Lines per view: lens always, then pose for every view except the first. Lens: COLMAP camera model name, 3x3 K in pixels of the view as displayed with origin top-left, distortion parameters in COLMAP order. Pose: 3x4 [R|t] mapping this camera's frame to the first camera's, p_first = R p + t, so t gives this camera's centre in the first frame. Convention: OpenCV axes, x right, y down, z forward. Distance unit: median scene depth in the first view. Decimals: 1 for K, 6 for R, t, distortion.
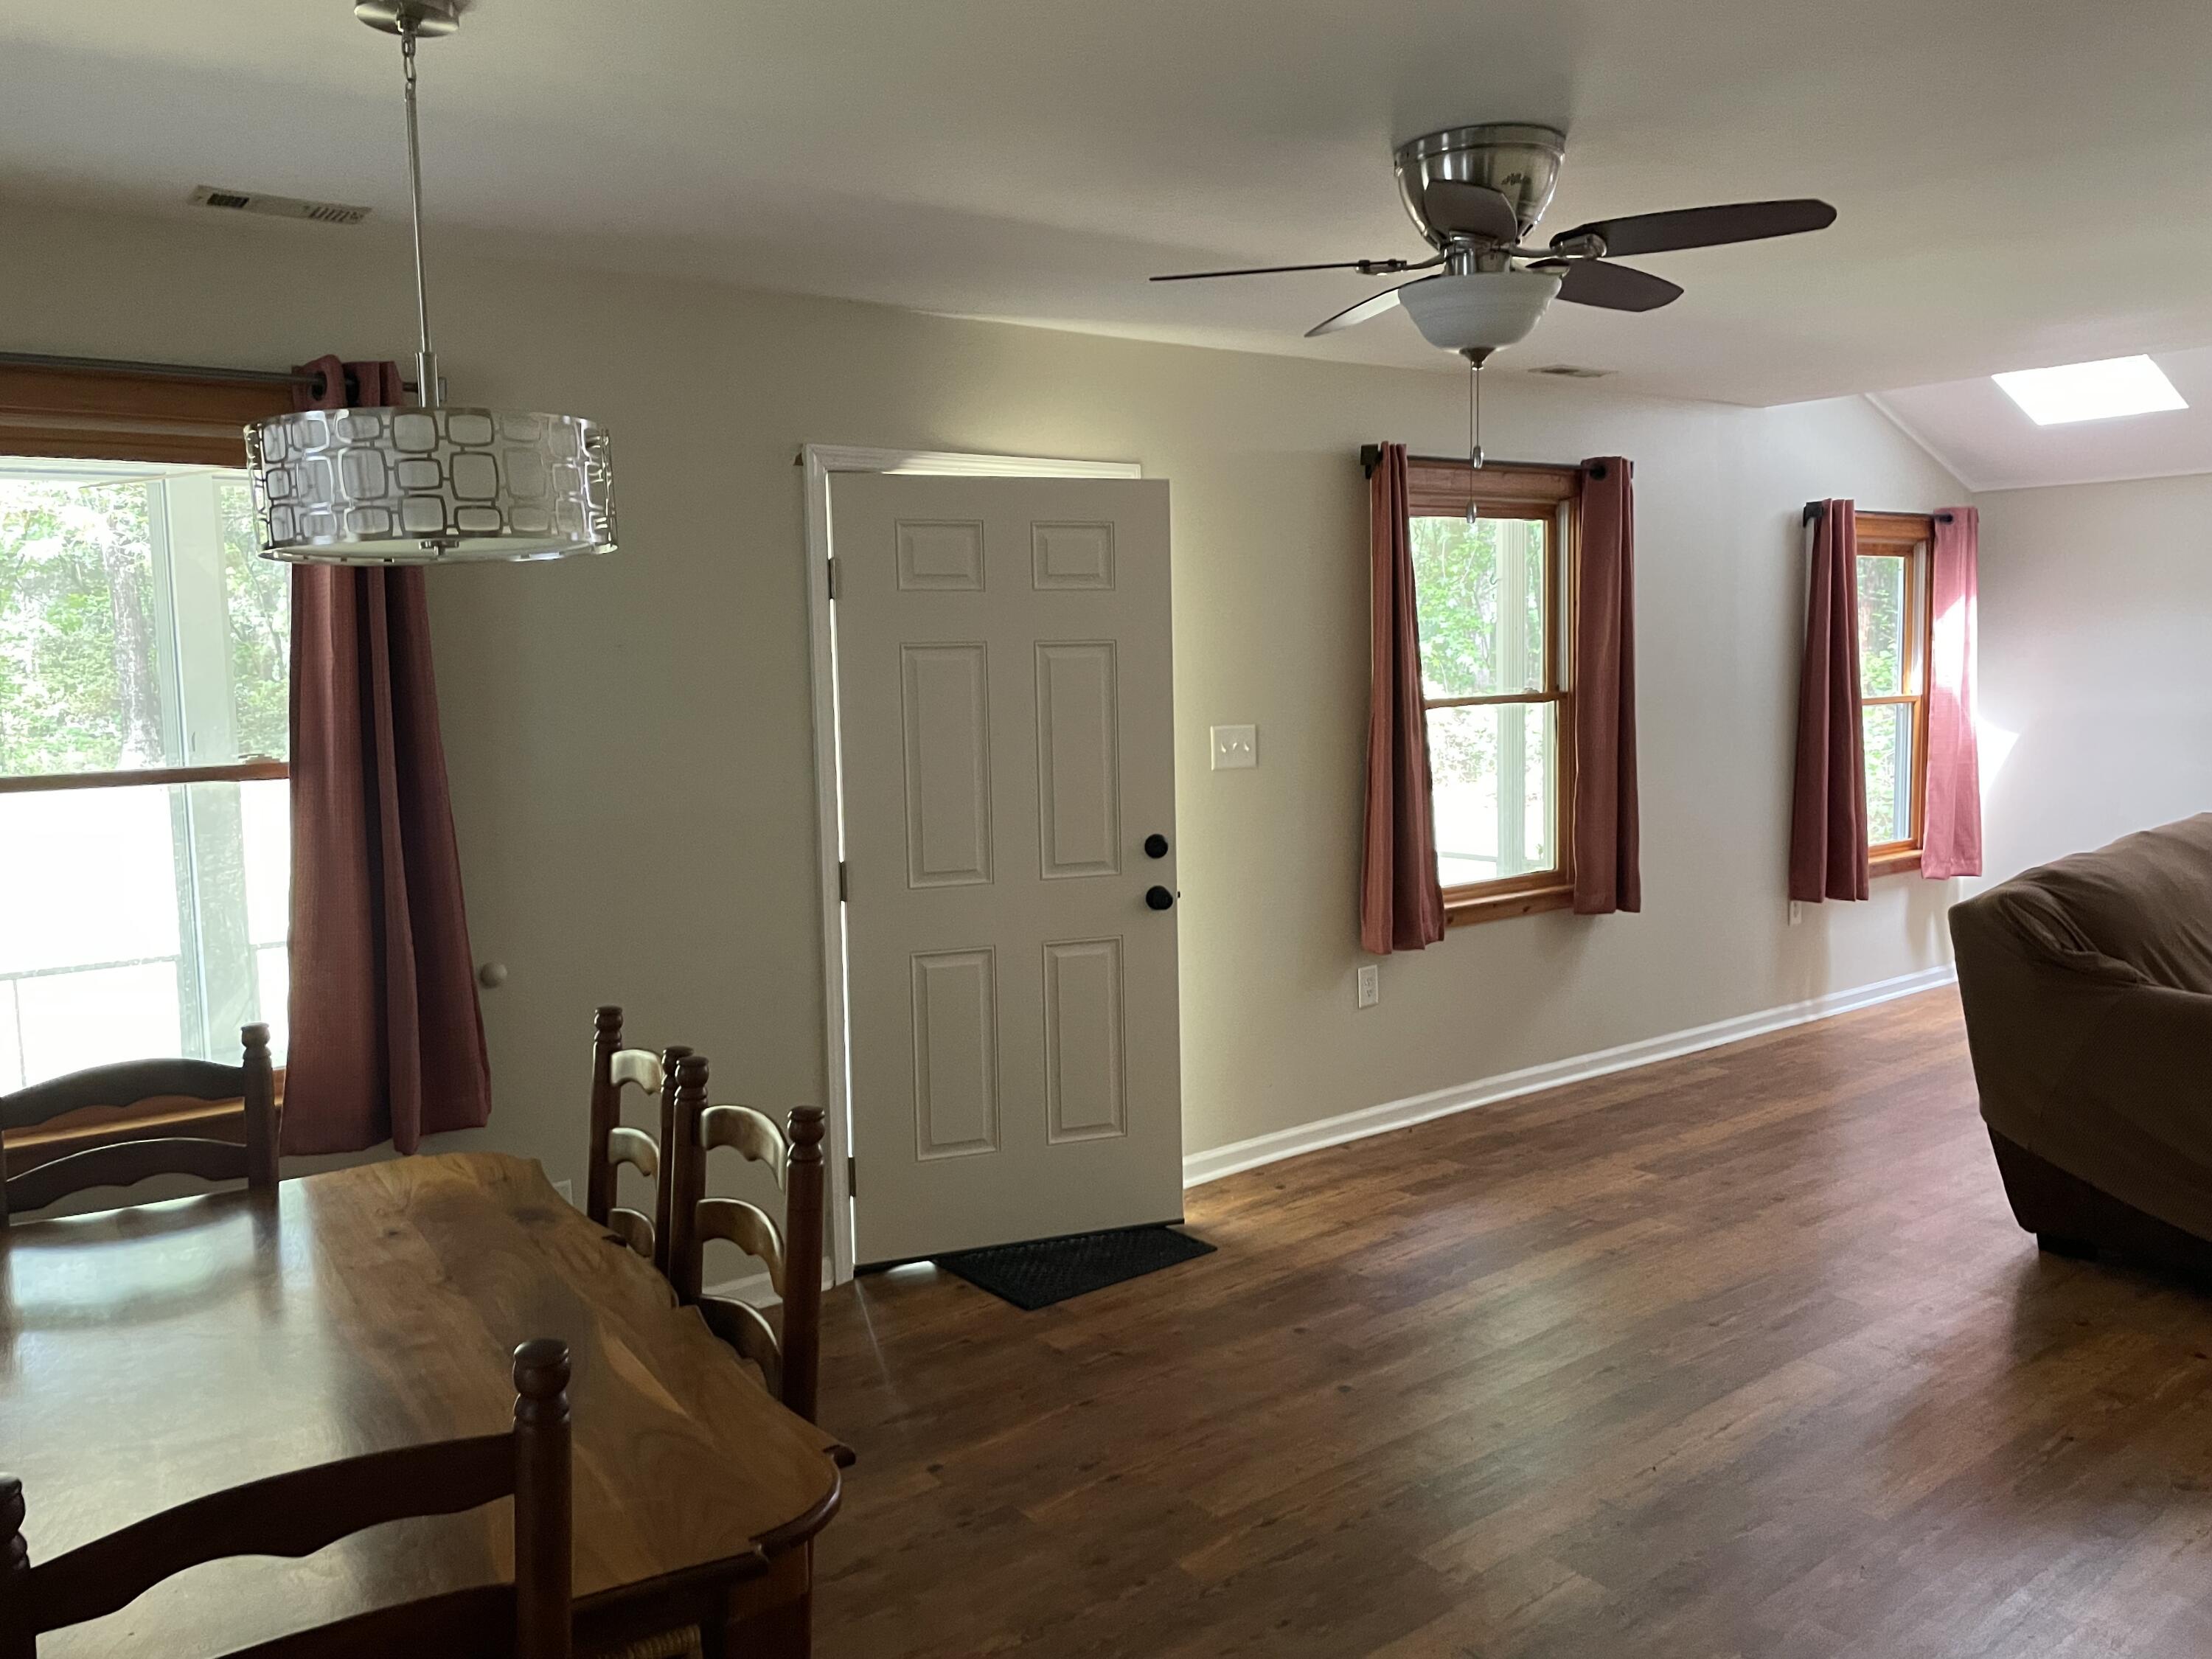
lens RADIAL K [[1662.9, 0, 1096.2], [0, 1662.9, 814.3], [0, 0, 1]] dist [0.076316, -0.038476]
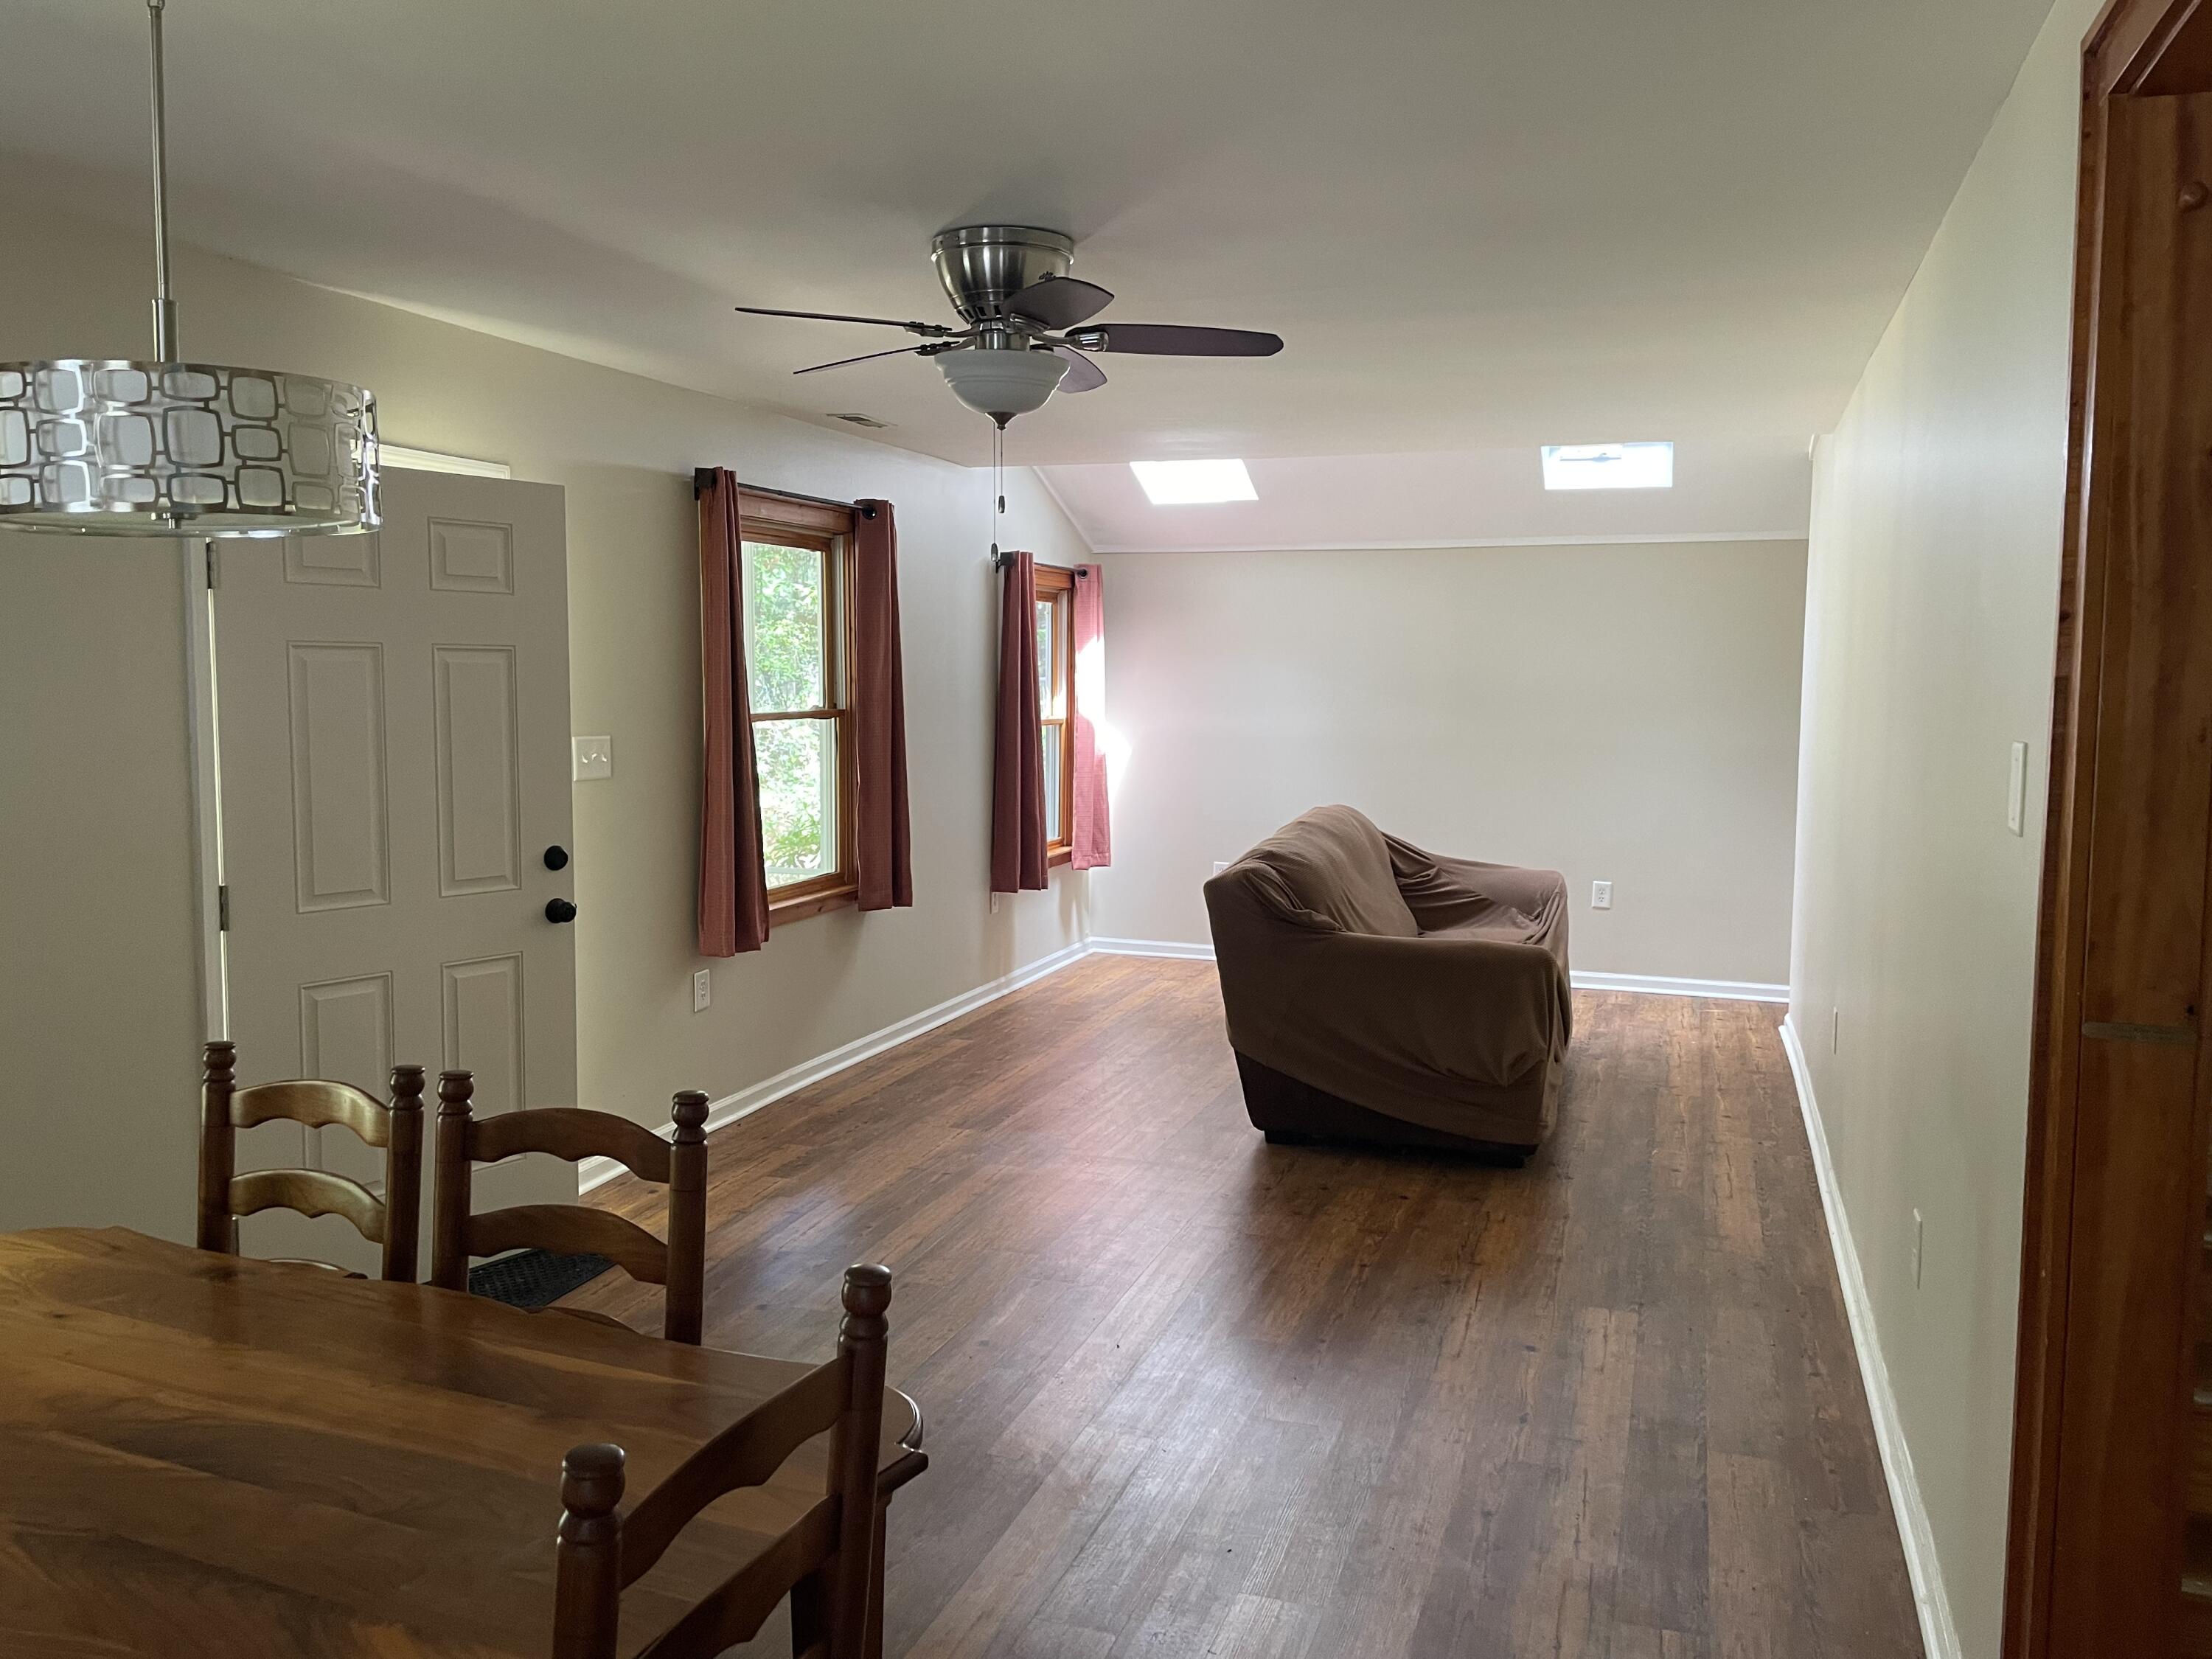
lens RADIAL K [[1662.9, 0, 1105.1], [0, 1662.9, 814.7], [0, 0, 1]] dist [0.076316, -0.038476]
pose [[0.832715, -0.020600, 0.553319, -0.210641], [0.027482, 0.999614, -0.004144, 0.005987], [-0.553020, 0.018657, 0.832959, -0.004702]]
